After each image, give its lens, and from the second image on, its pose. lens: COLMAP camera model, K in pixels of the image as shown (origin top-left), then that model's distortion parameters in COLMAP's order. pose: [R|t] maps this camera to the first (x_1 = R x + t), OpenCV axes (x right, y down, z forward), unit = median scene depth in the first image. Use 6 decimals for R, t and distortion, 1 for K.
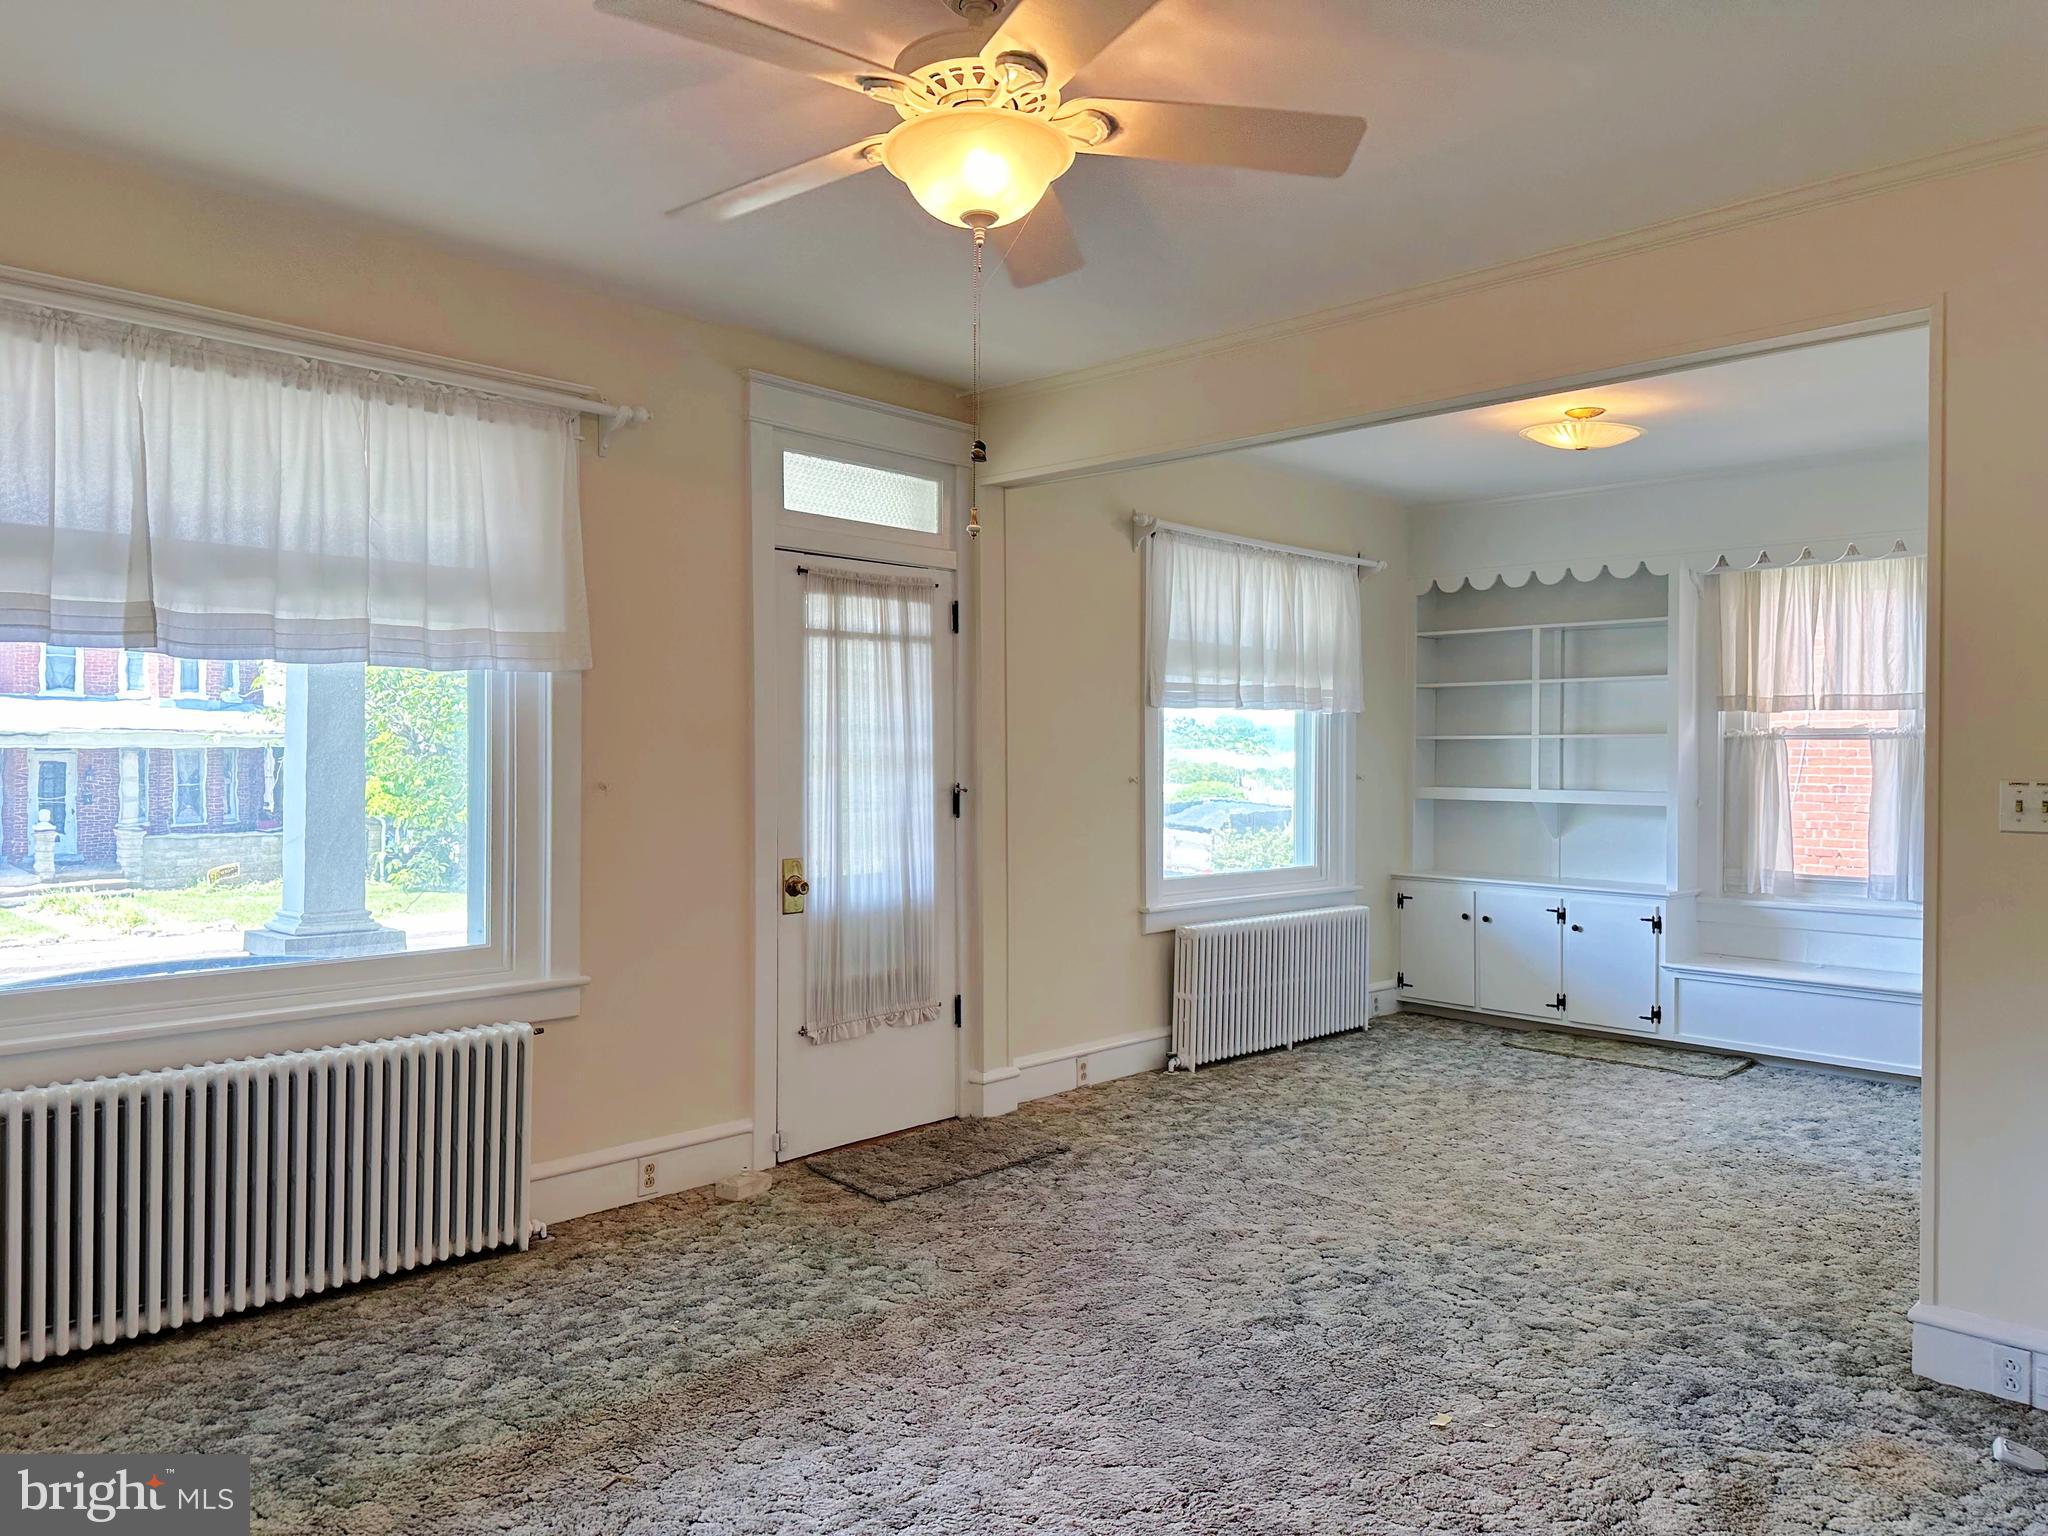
lens RADIAL K [[1468.6, 0, 1022.5], [0, 1468.6, 758.4], [0, 0, 1]] dist [0.105978, -0.115989]
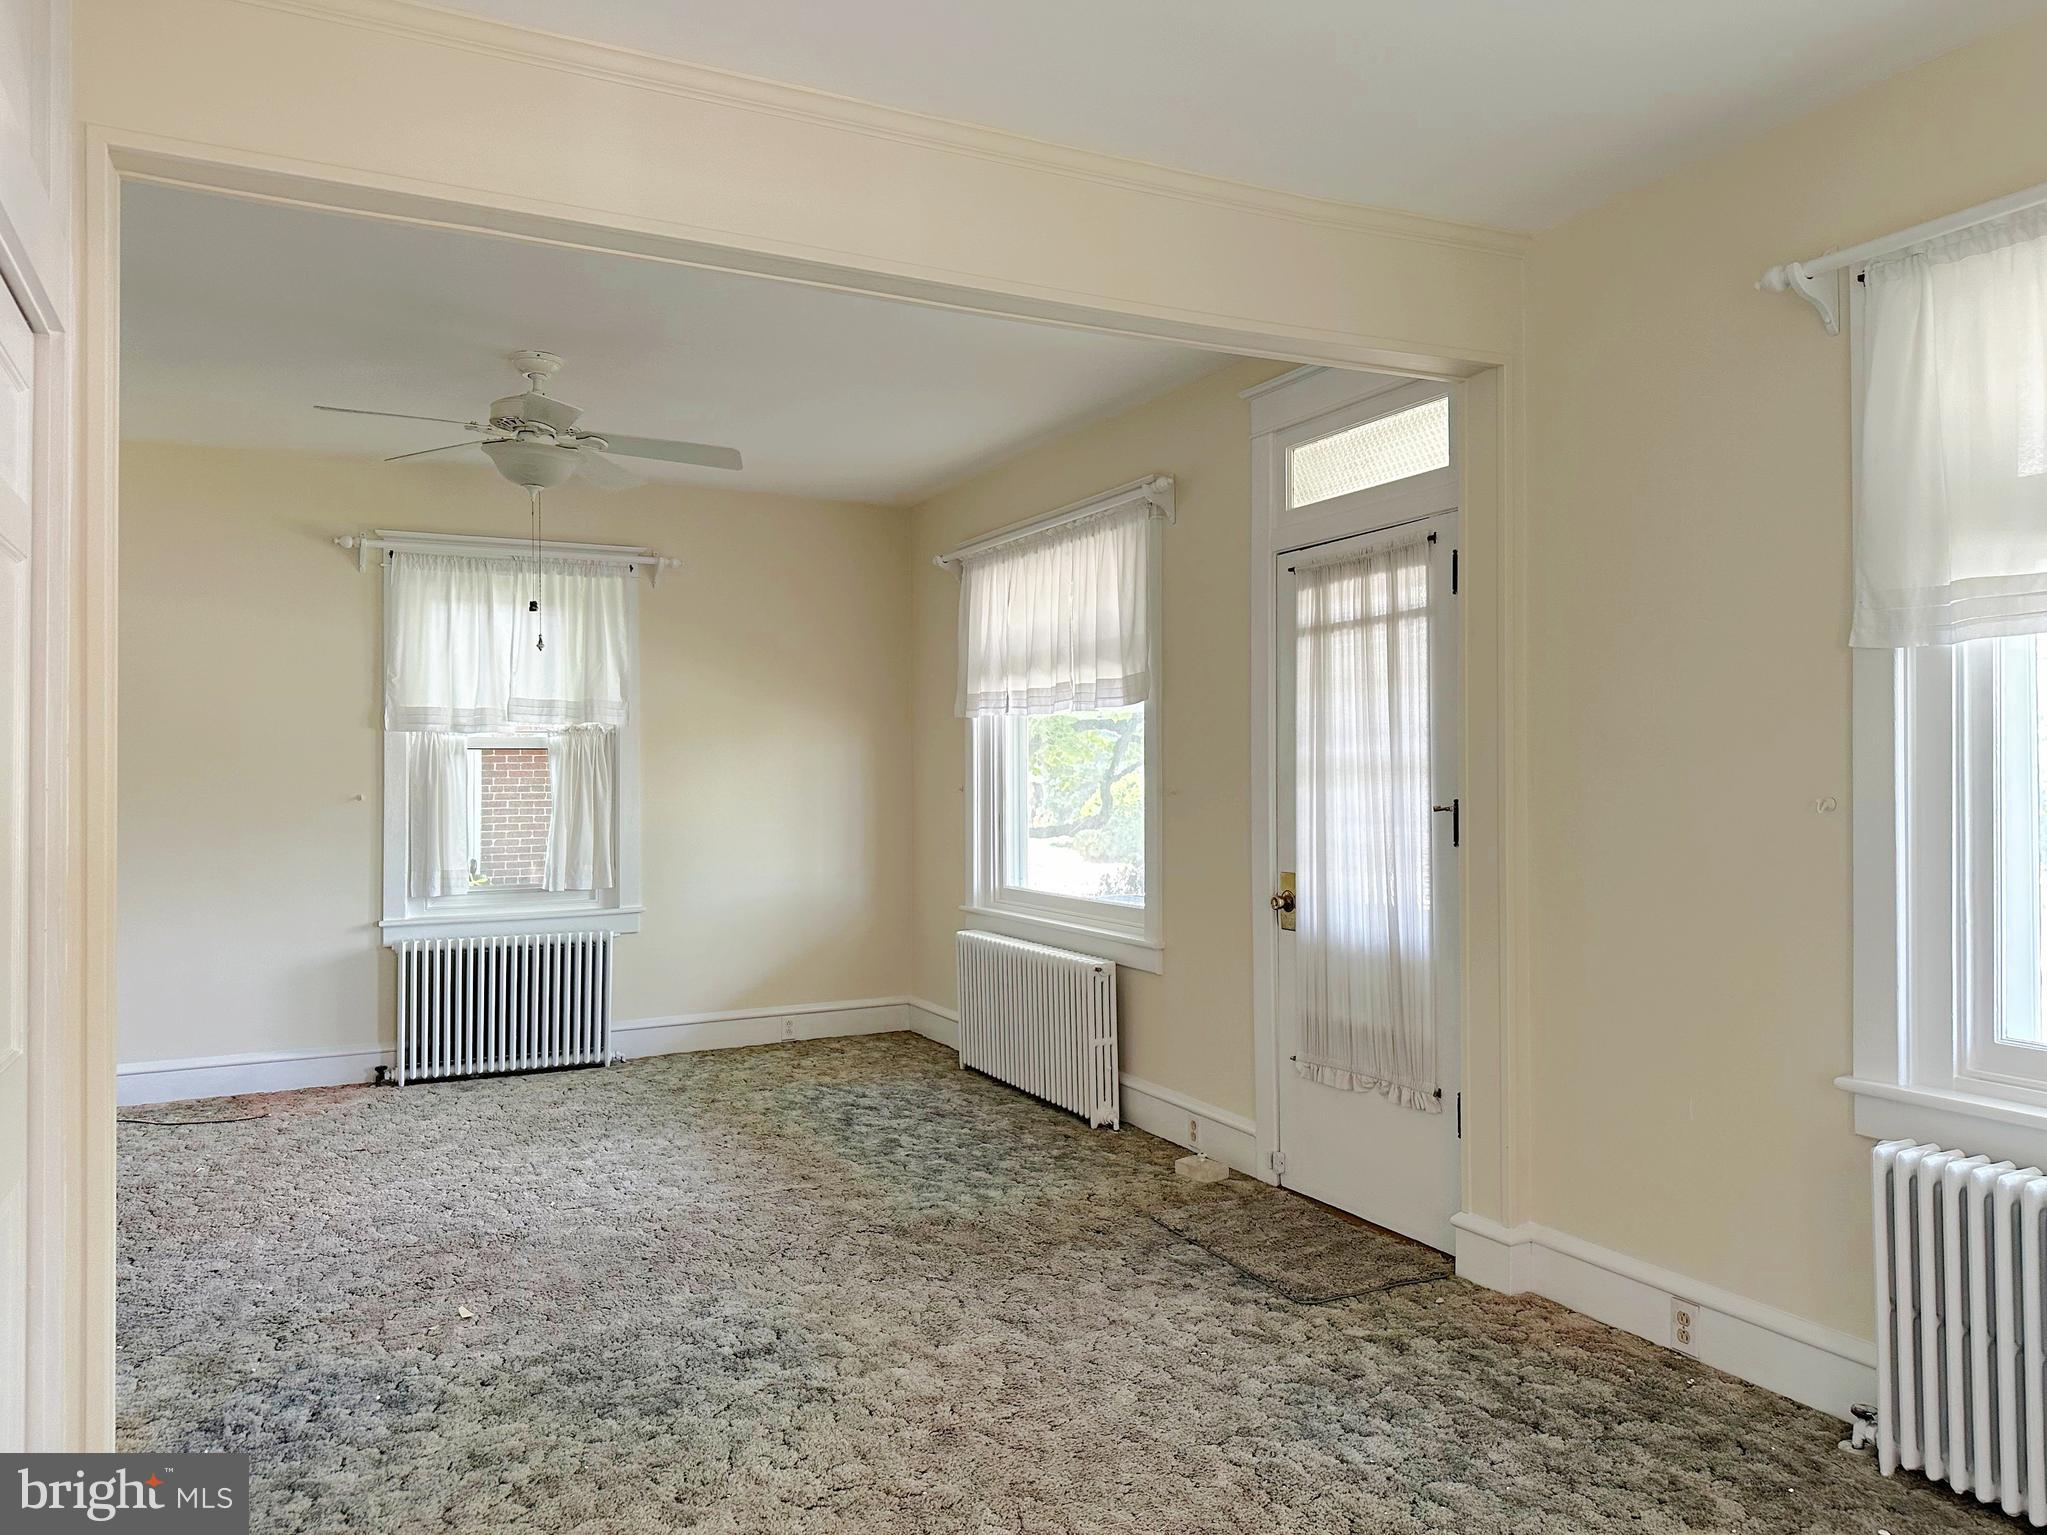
lens RADIAL K [[1467.9, 0, 1034.9], [0, 1467.9, 759.3], [0, 0, 1]] dist [0.105978, -0.115989]
pose [[-0.342444, -0.009657, -0.939489, 0.642810], [0.004281, 0.999921, -0.011839, 0.004102], [0.939528, -0.008076, -0.342376, 0.942853]]
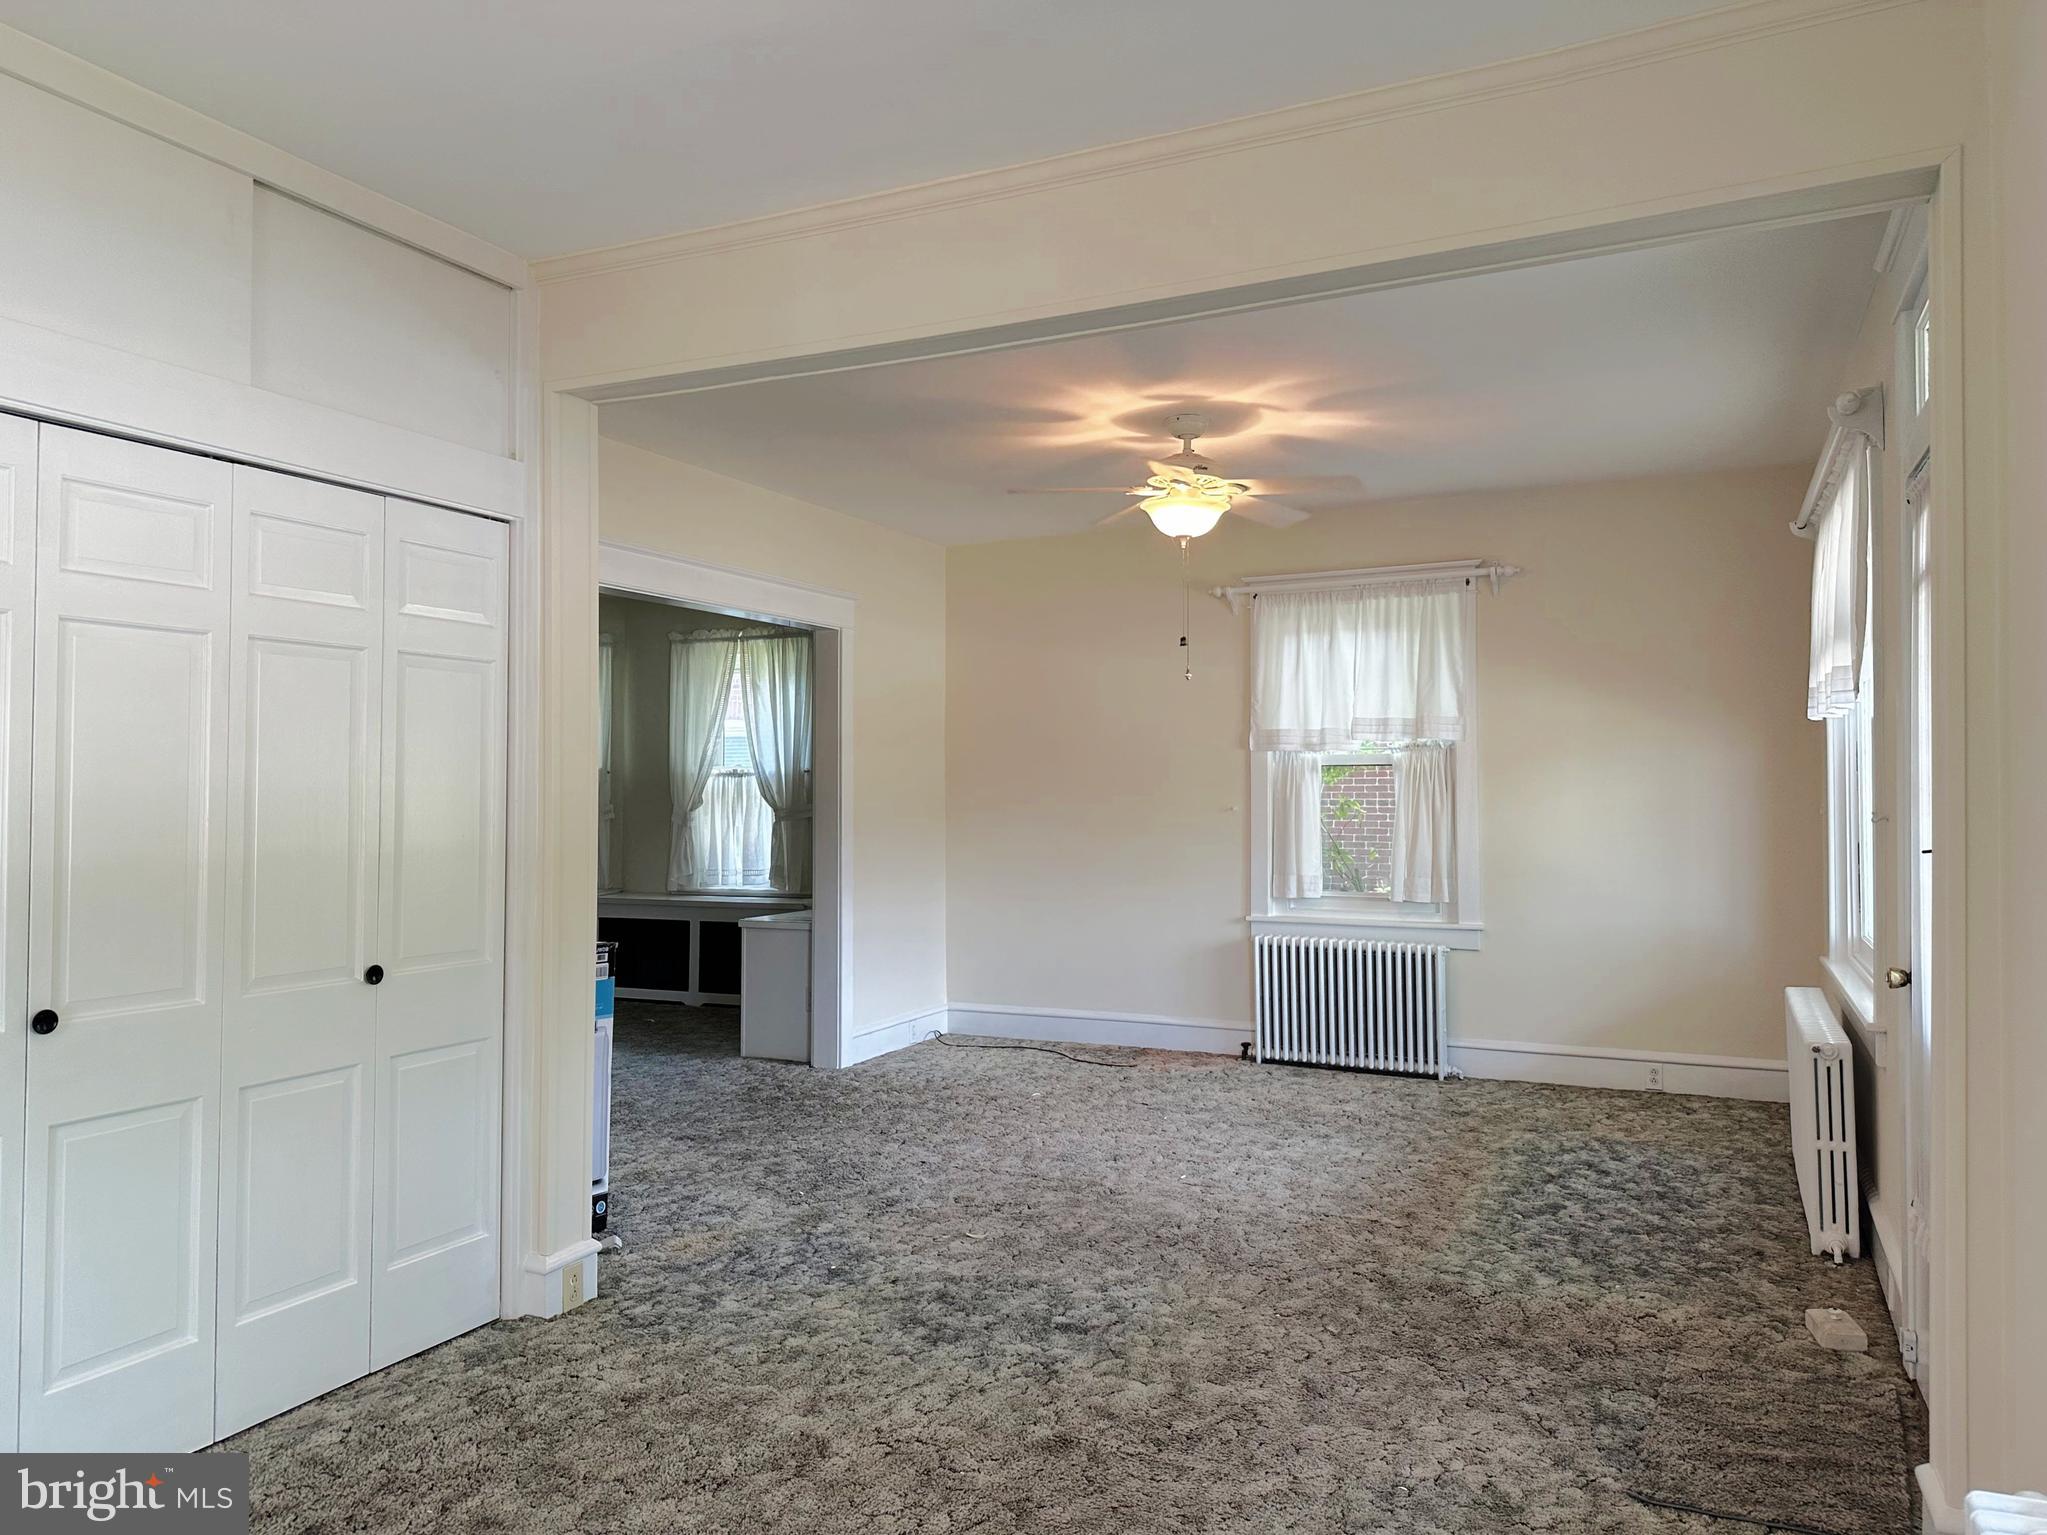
lens RADIAL K [[1467.9, 0, 1027.1], [0, 1467.9, 755.7], [0, 0, 1]] dist [0.105978, -0.115989]
pose [[-0.950137, -0.007925, -0.311733, 0.355181], [-0.001177, 0.999761, -0.021827, 0.000032], [0.311831, -0.020372, -0.949919, 1.227626]]
